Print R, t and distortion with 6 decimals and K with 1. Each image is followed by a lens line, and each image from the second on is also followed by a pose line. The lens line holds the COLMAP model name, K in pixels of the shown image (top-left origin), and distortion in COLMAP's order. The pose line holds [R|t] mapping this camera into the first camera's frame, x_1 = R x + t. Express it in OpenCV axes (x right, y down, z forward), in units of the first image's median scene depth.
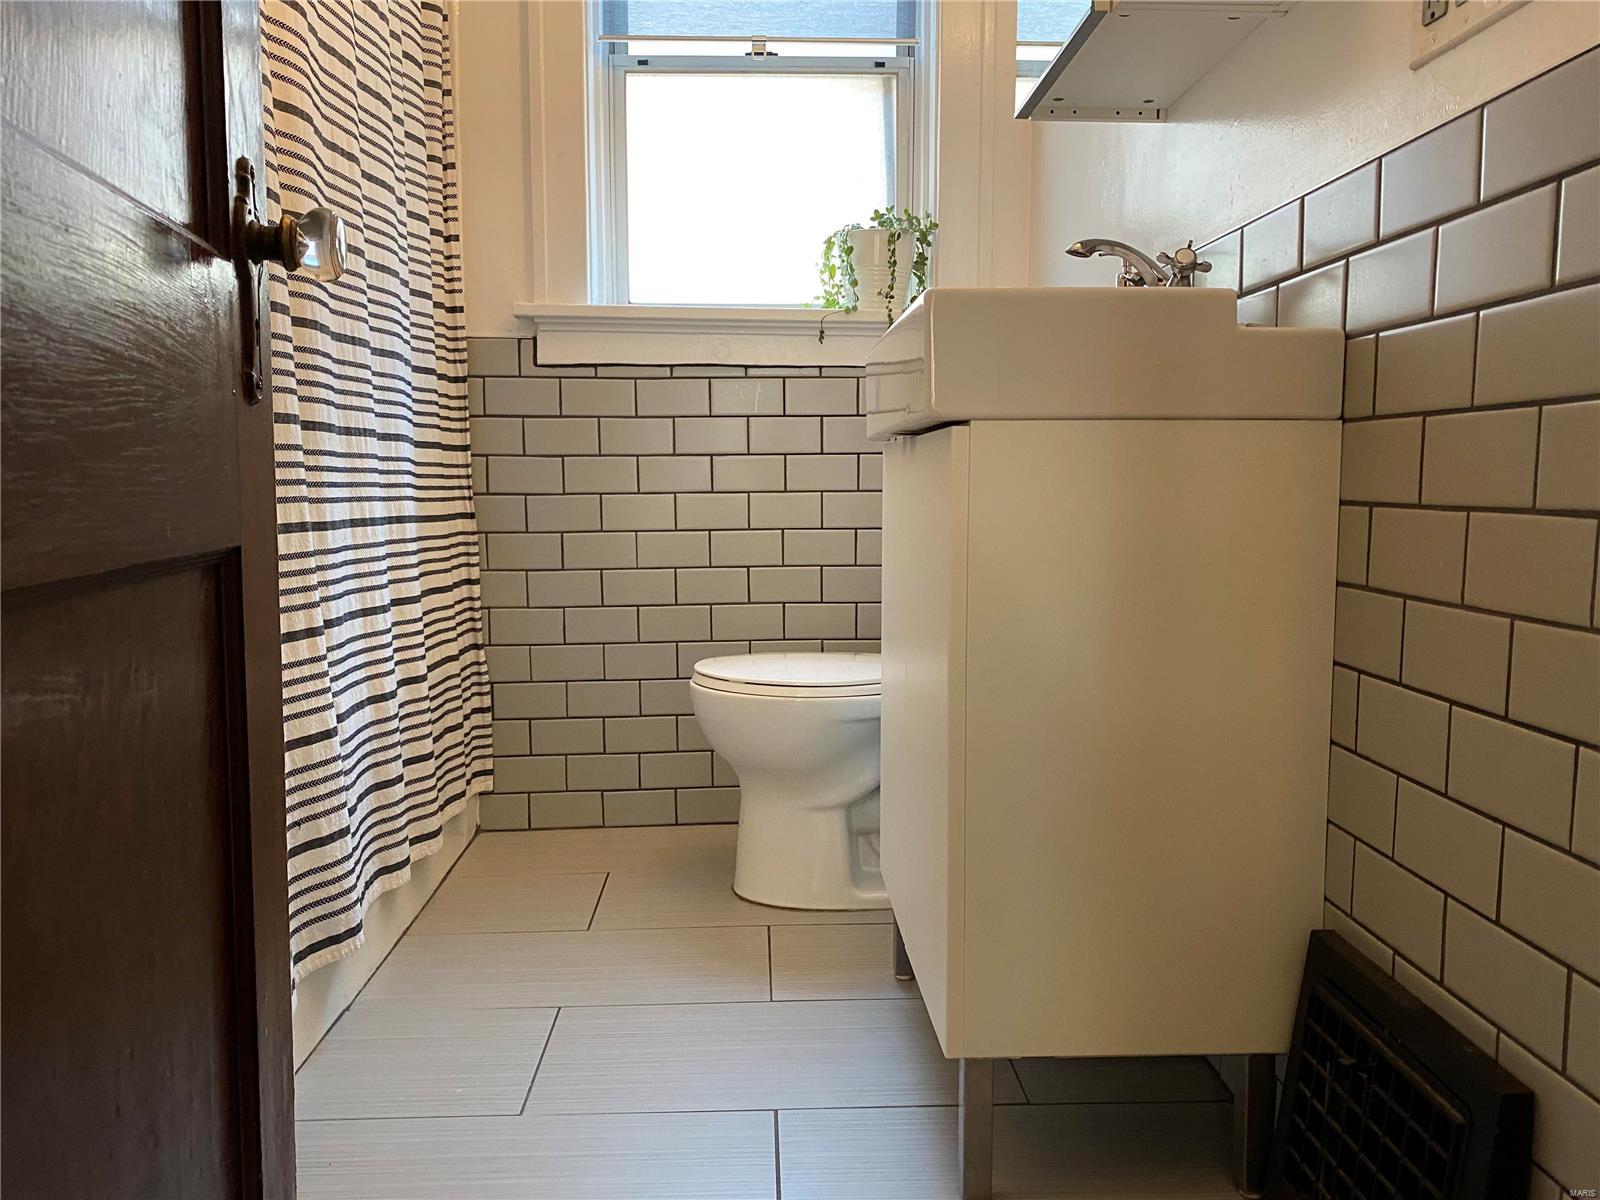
lens RADIAL K [[1215.1, 0, 800.0], [0, 1215.1, 600.0], [0, 0, 1]] dist [0.048832, -0.035753]
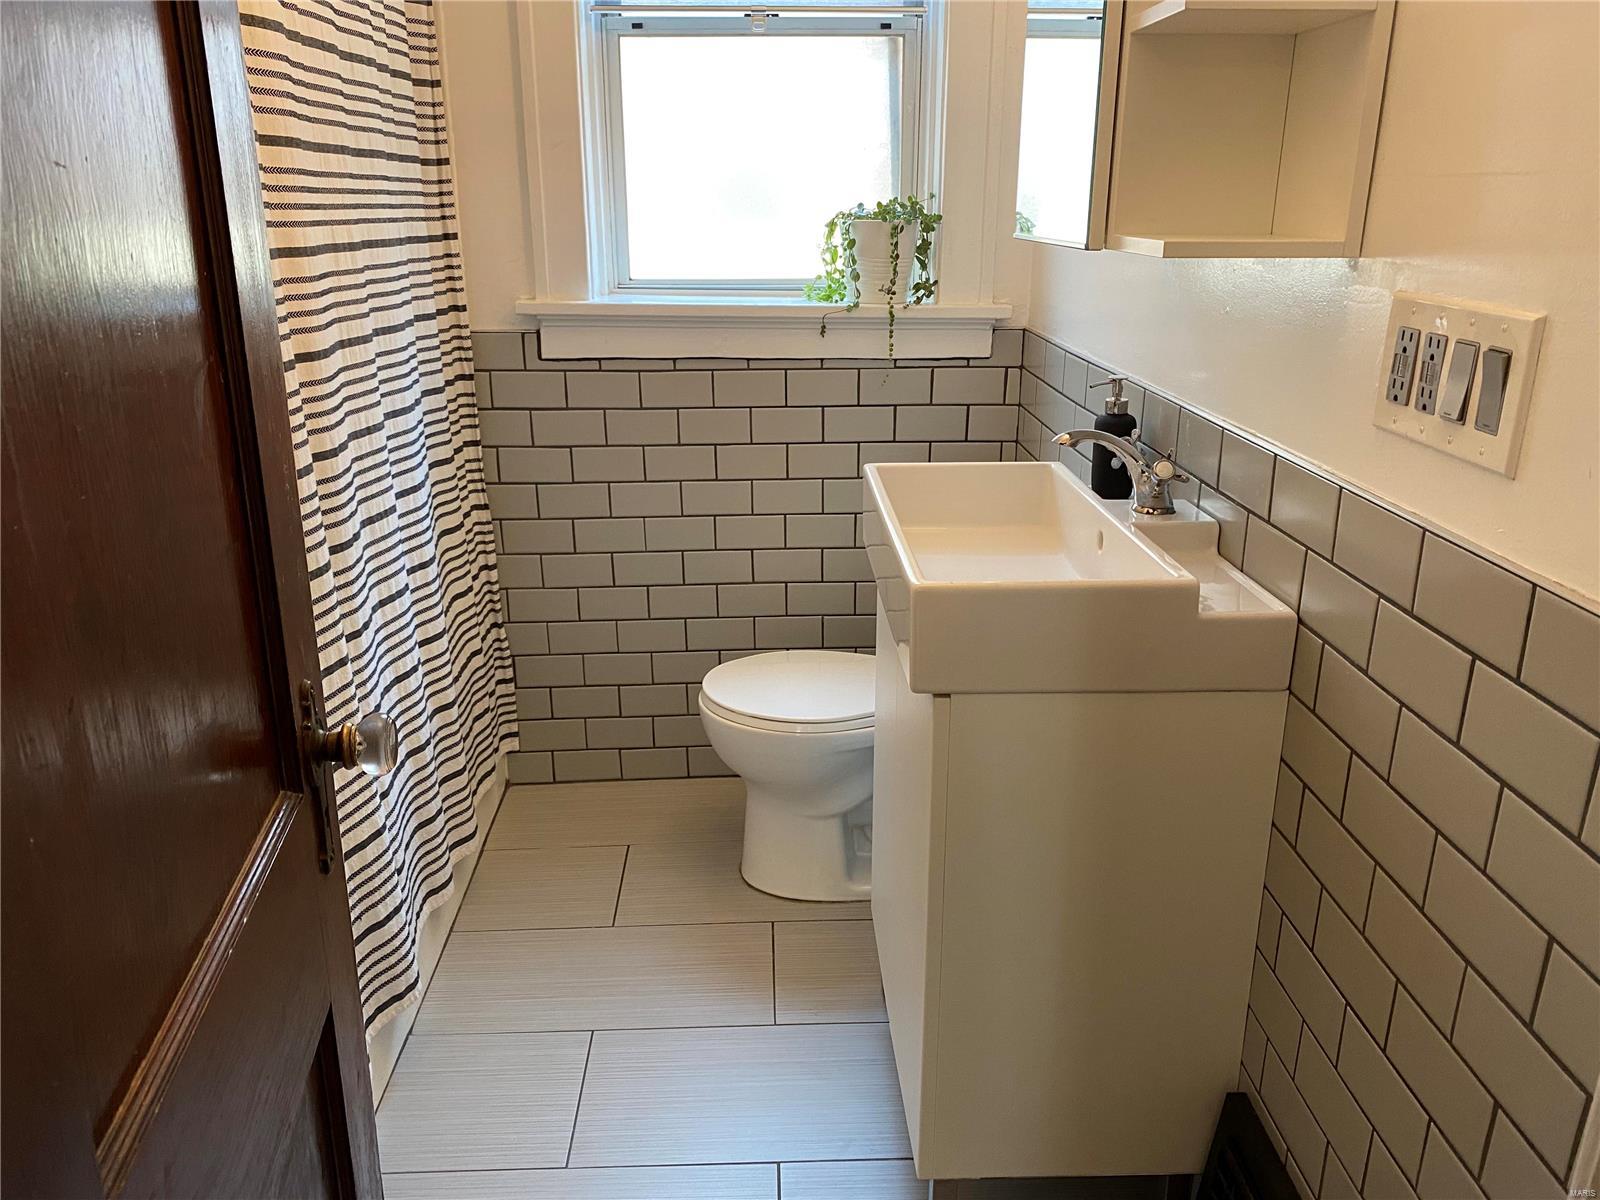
lens RADIAL K [[1214.3, 0, 793.8], [0, 1214.3, 596.6], [0, 0, 1]] dist [0.051123, -0.062093]
pose [[0.999943, 0.000744, -0.010614, 0.004453], [0.001603, 0.975642, 0.219361, -0.222369], [0.010519, -0.219366, 0.975586, -0.026991]]
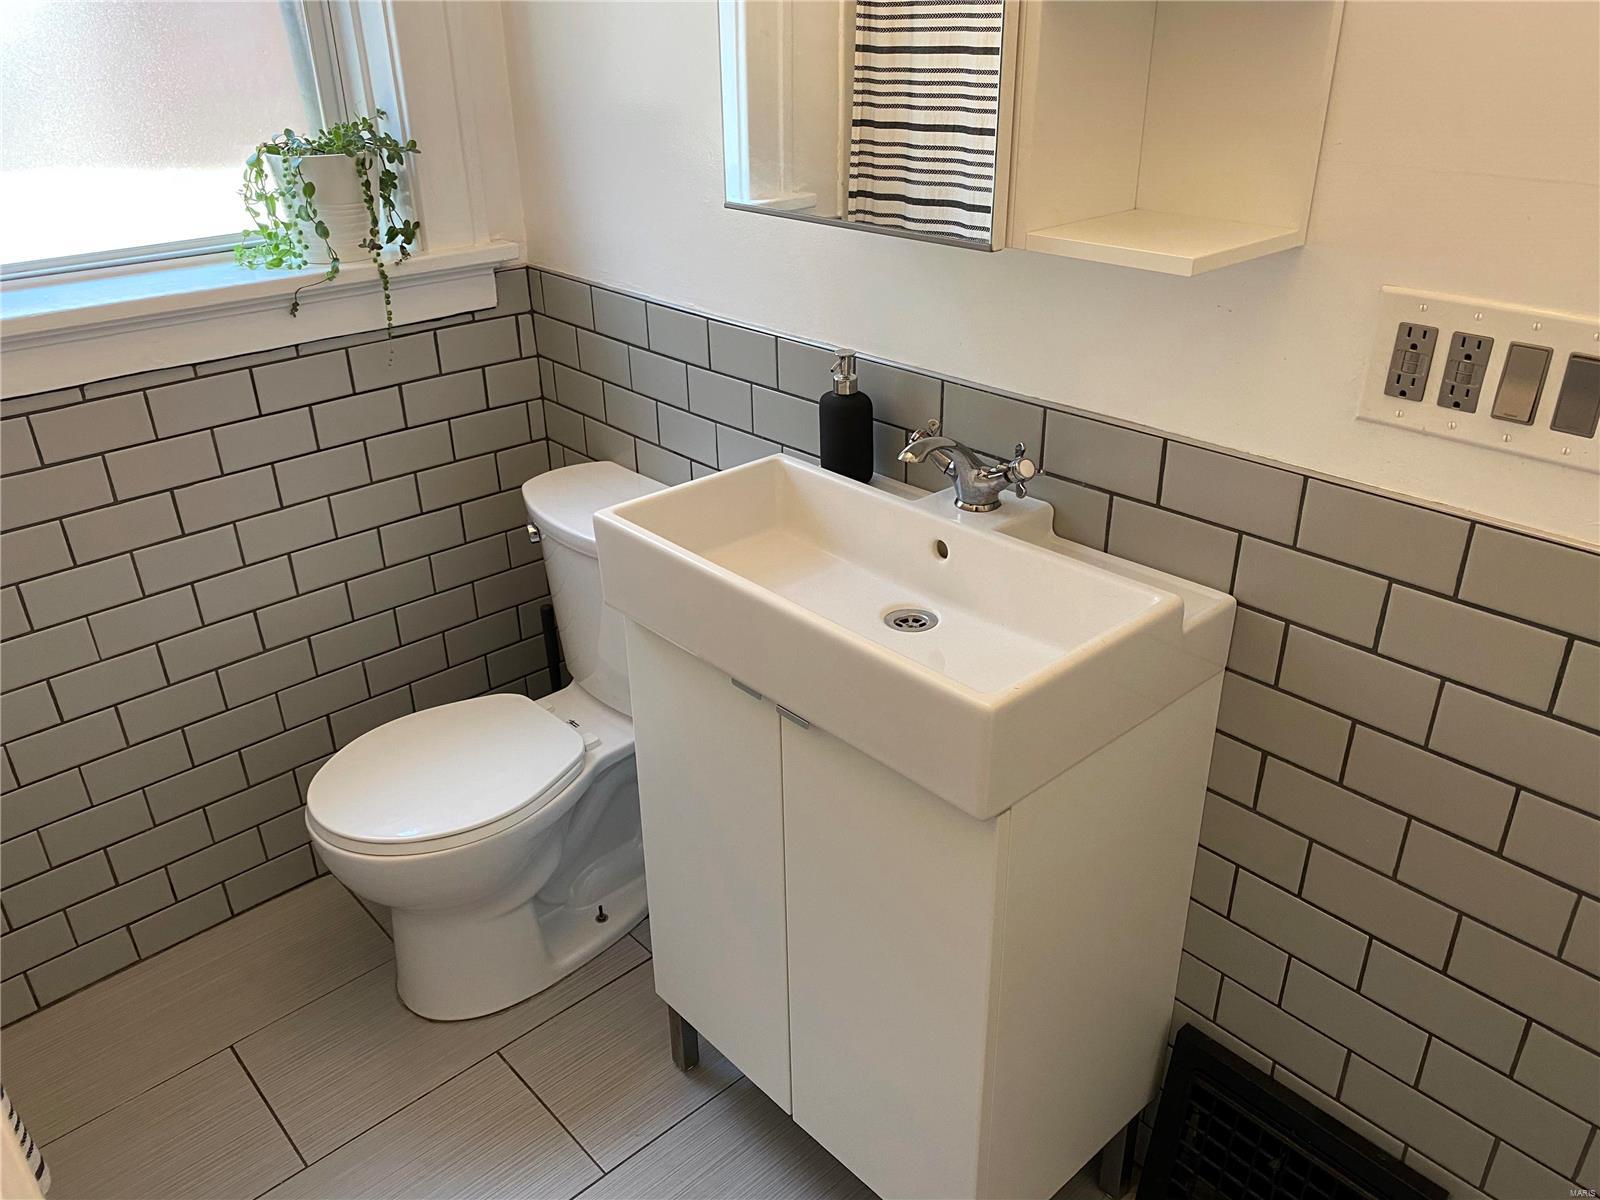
lens RADIAL K [[1214.3, 0, 793.8], [0, 1214.3, 596.6], [0, 0, 1]] dist [0.051123, -0.062093]
pose [[0.773691, -0.299832, 0.558124, -0.216711], [0.084918, 0.922056, 0.377625, -0.310811], [-0.627846, -0.244771, 0.738848, 0.209246]]
